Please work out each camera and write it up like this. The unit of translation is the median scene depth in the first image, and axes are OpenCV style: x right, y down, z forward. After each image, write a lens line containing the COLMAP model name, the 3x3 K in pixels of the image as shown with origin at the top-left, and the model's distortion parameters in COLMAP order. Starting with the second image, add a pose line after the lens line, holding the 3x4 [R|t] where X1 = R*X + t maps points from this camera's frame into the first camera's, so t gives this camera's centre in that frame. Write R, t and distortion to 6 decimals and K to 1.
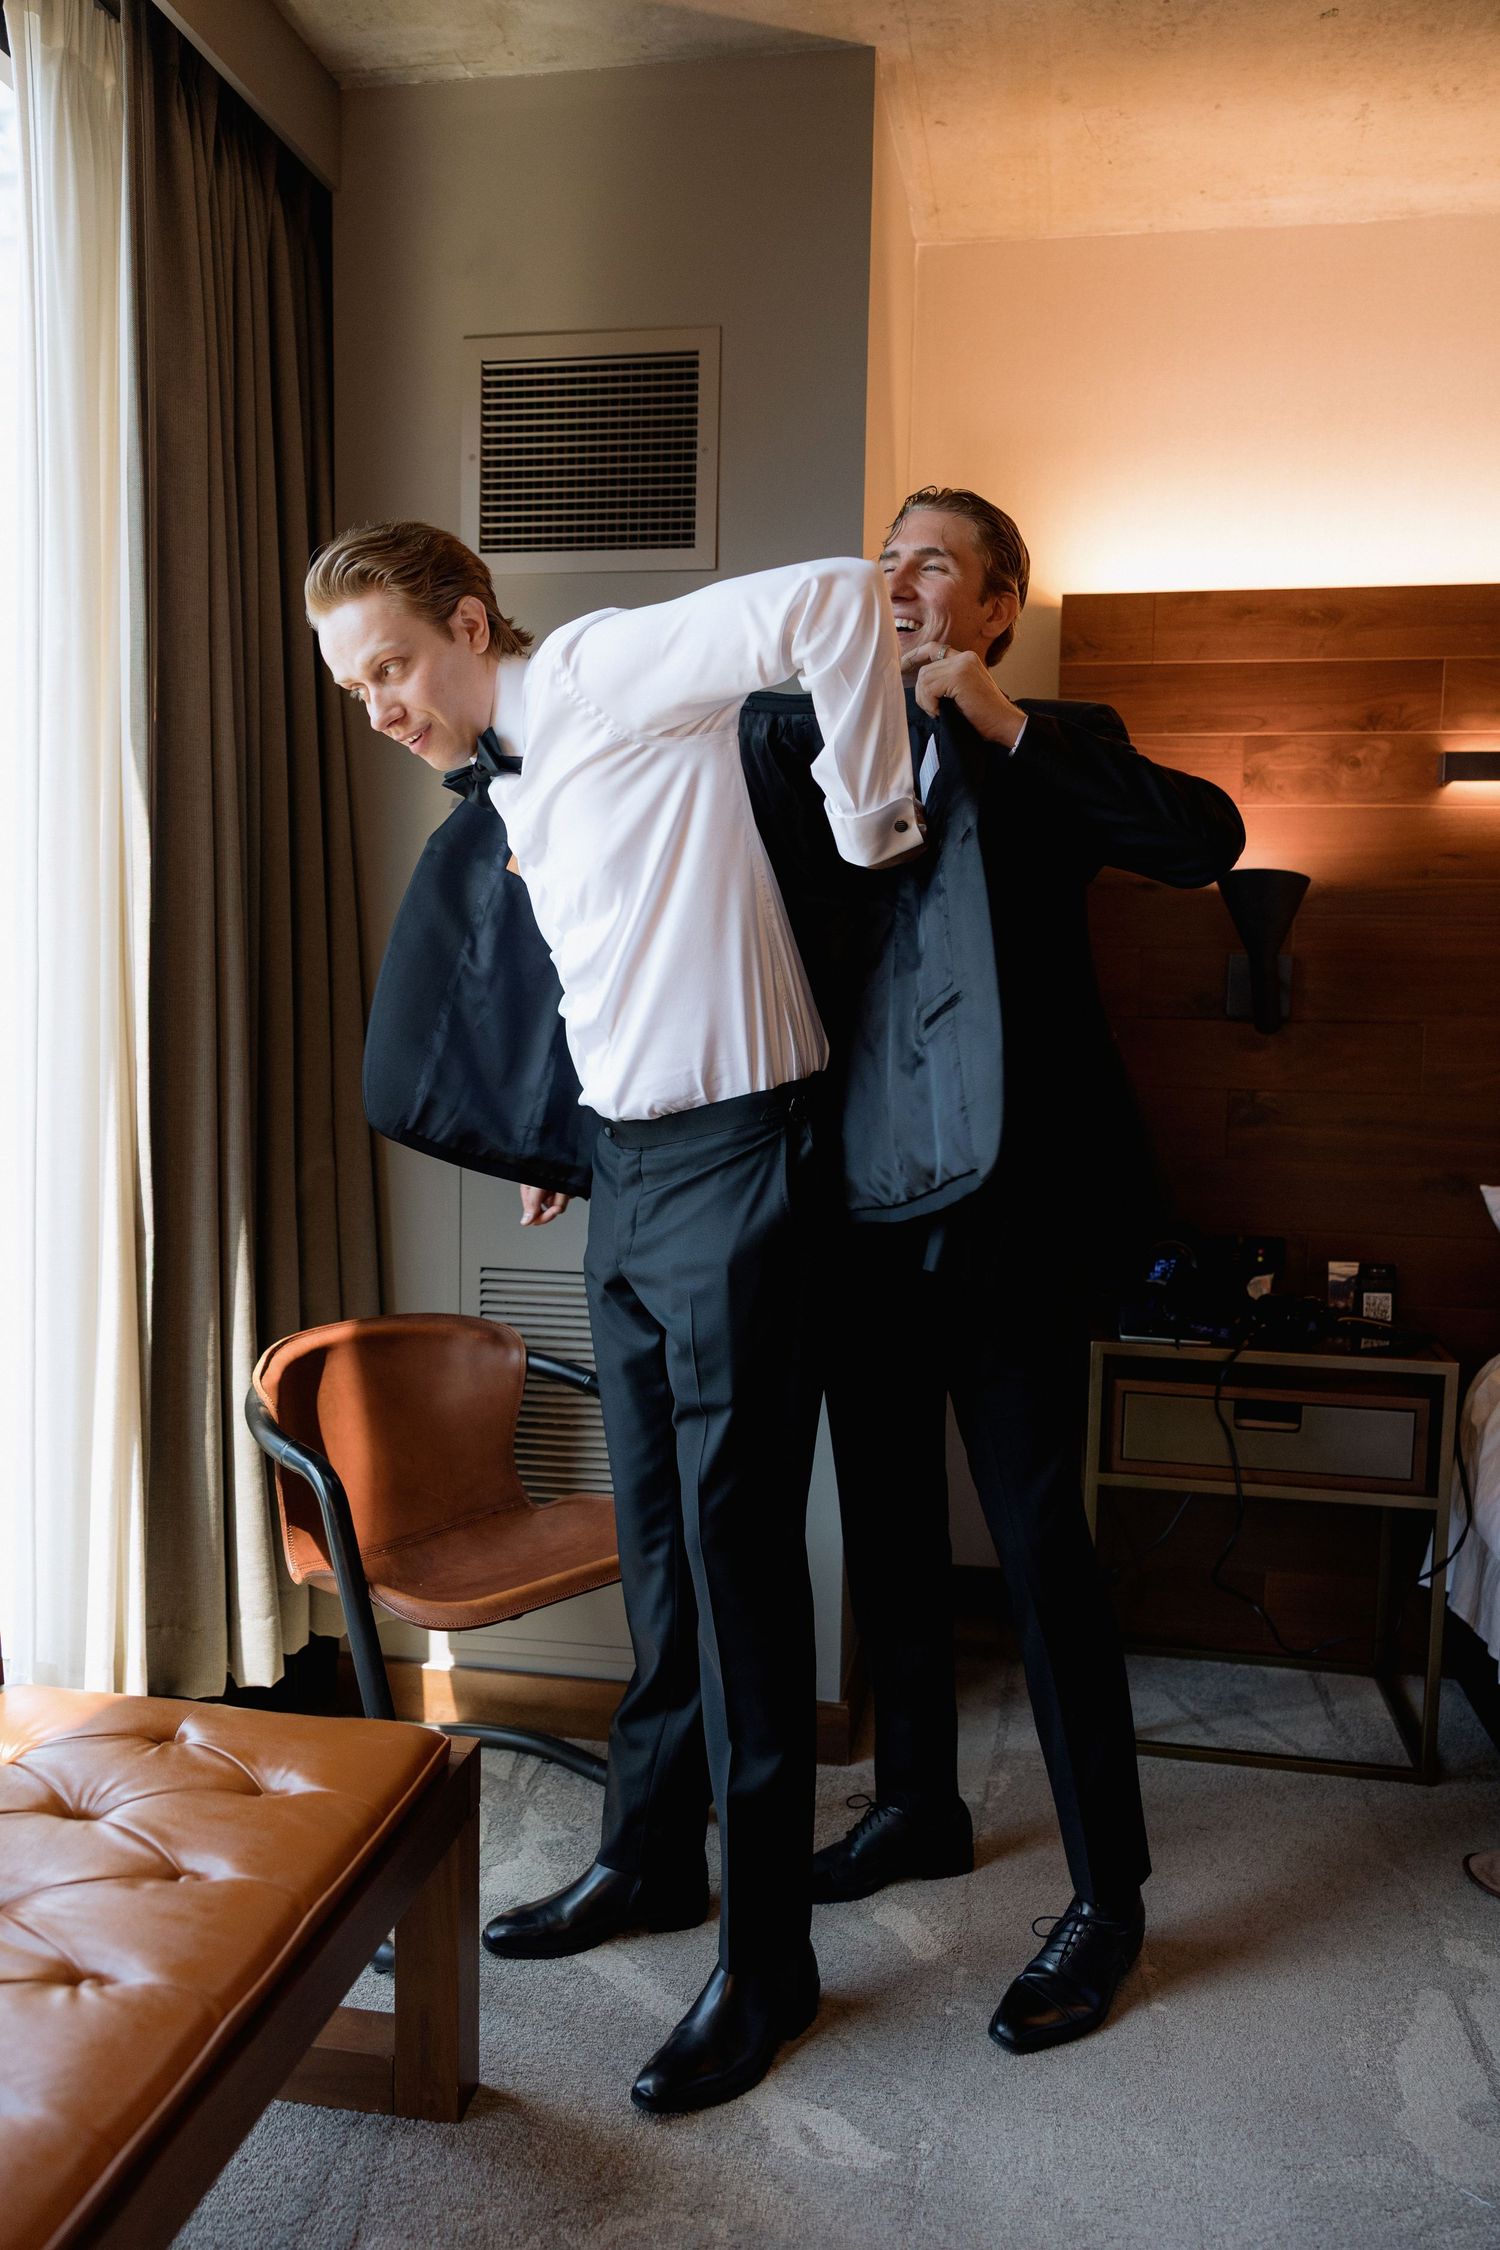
lens RADIAL K [[1730.5, 0, 733.2], [0, 1730.5, 1120.3], [0, 0, 1]] dist [0.010071, -0.003619]
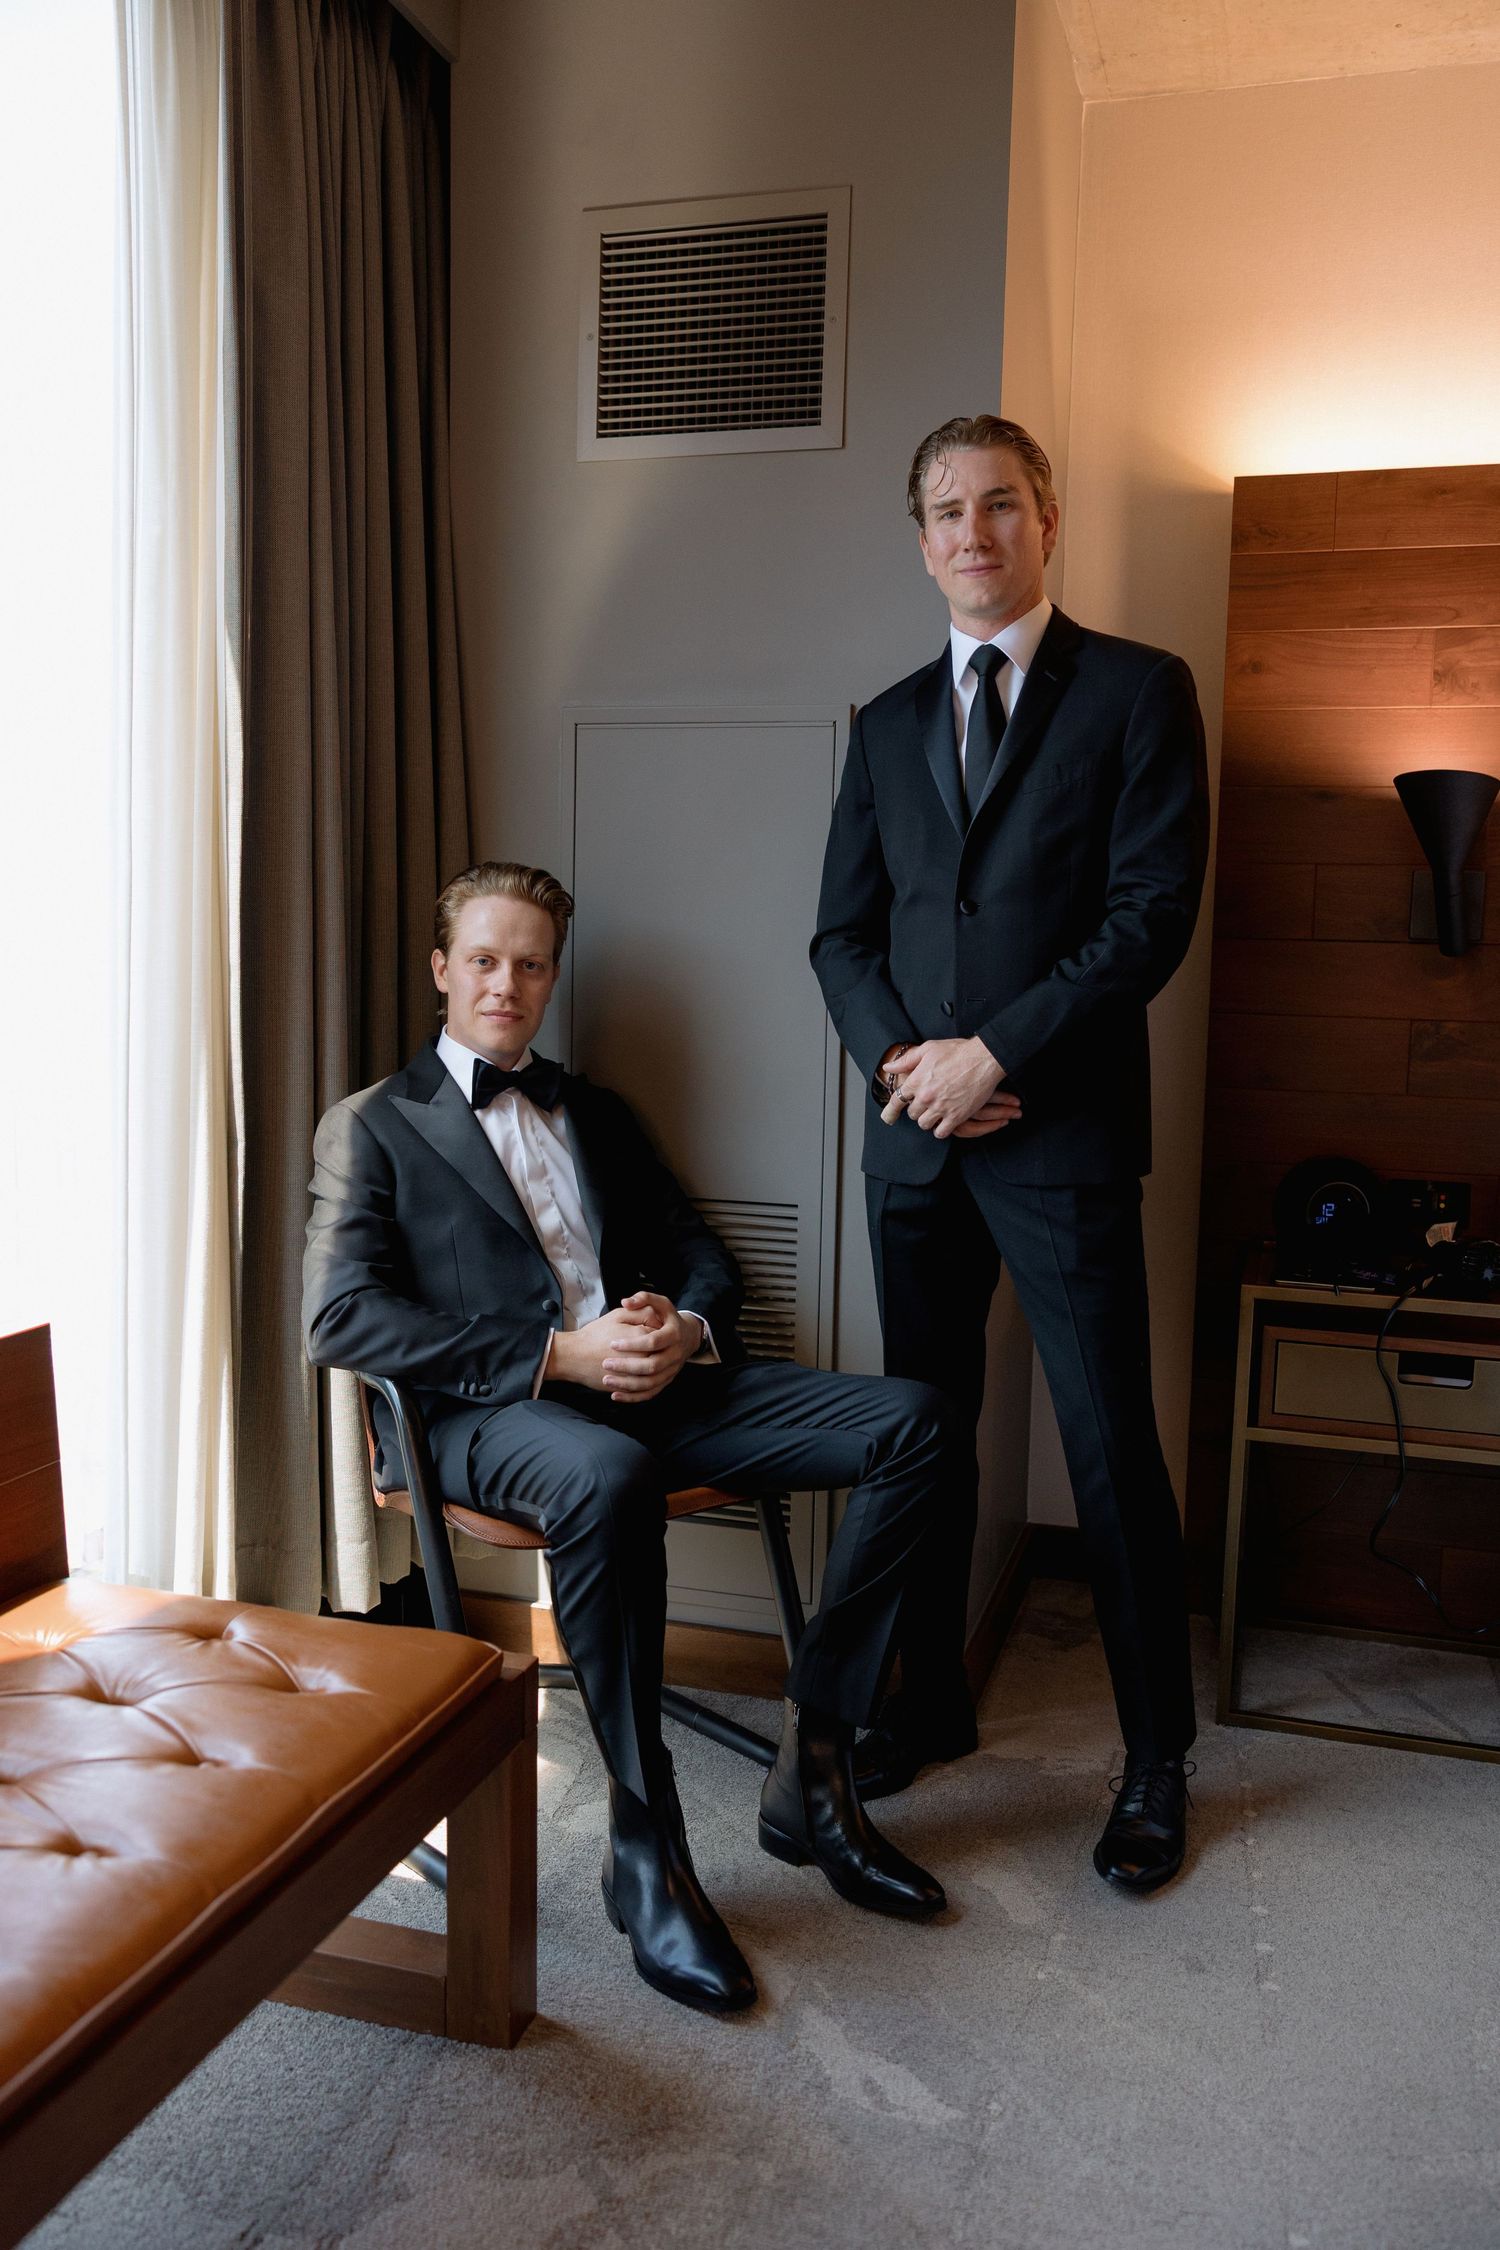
lens RADIAL K [[1815.8, 0, 750.0], [0, 1815.8, 1125.0], [0, 0, 1]] dist [-0.005944, 0.007988]
pose [[0.994435, 0.016673, -0.104022, 0.048705], [-0.014790, 0.999713, 0.018848, 0.030120], [0.104306, -0.017204, 0.994396, 0.014741]]
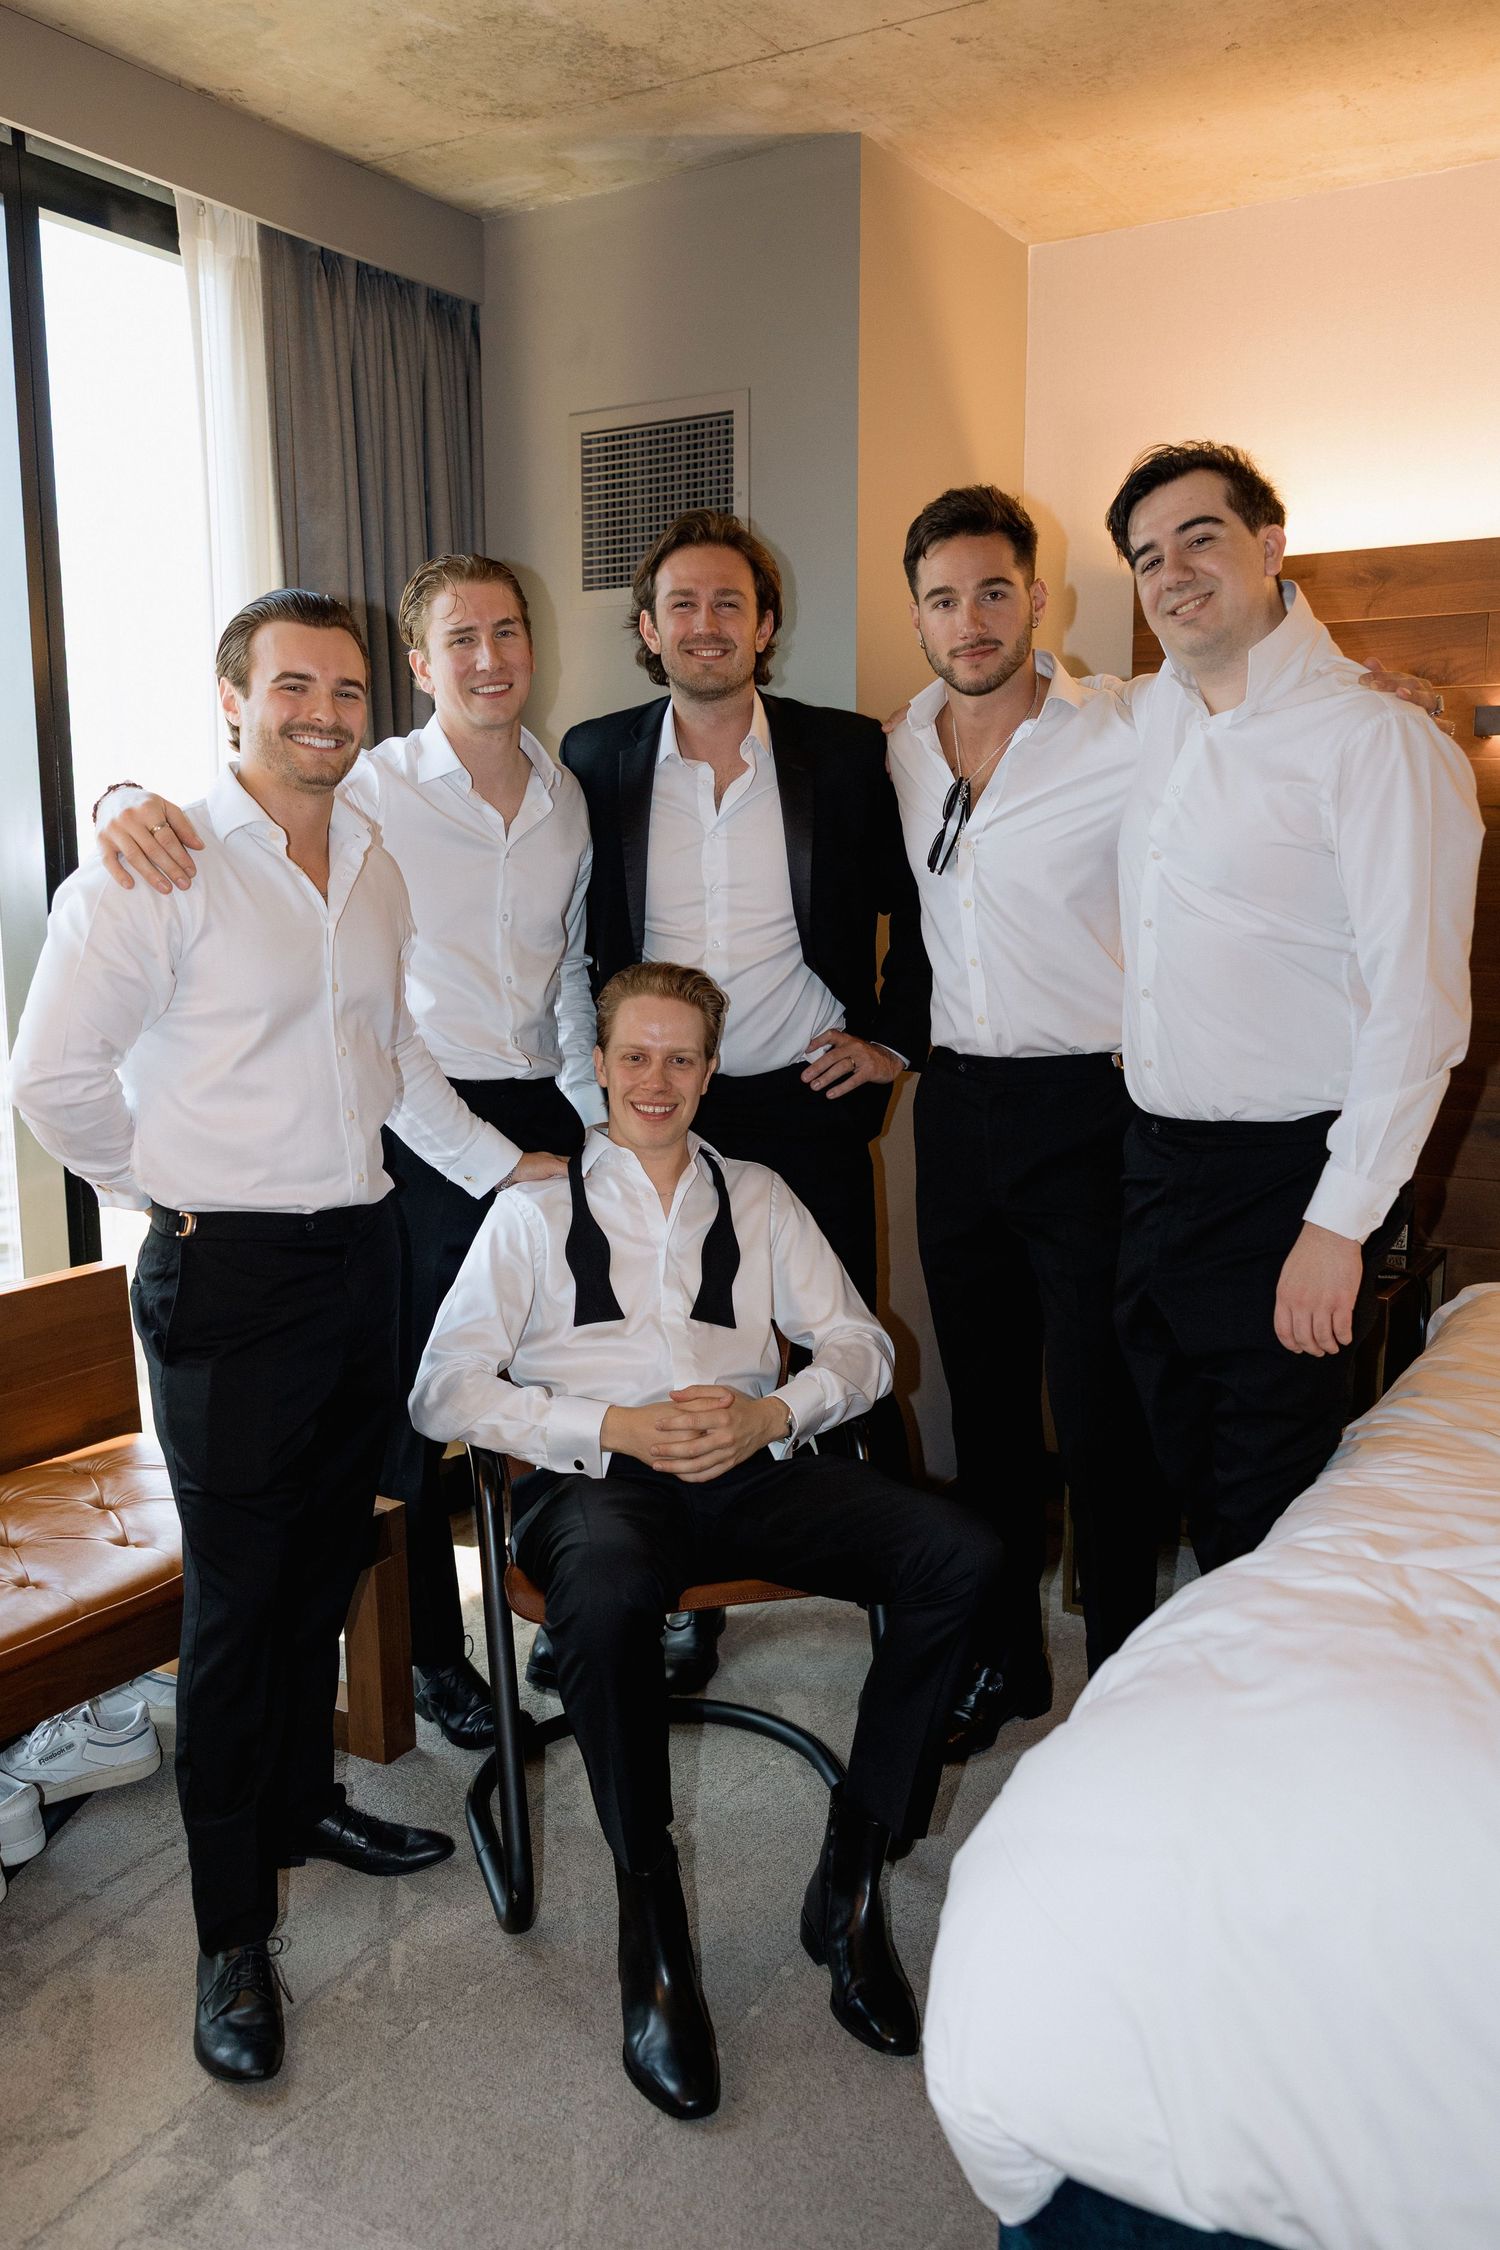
lens RADIAL K [[1802.8, 0, 750.0], [0, 1802.8, 1125.0], [0, 0, 1]] dist [0.007142, 0.000129]
pose [[0.933473, 0.033295, -0.357099, 0.454379], [-0.011585, 0.997961, 0.062765, -0.032302], [0.358461, -0.054453, 0.931955, -0.179953]]
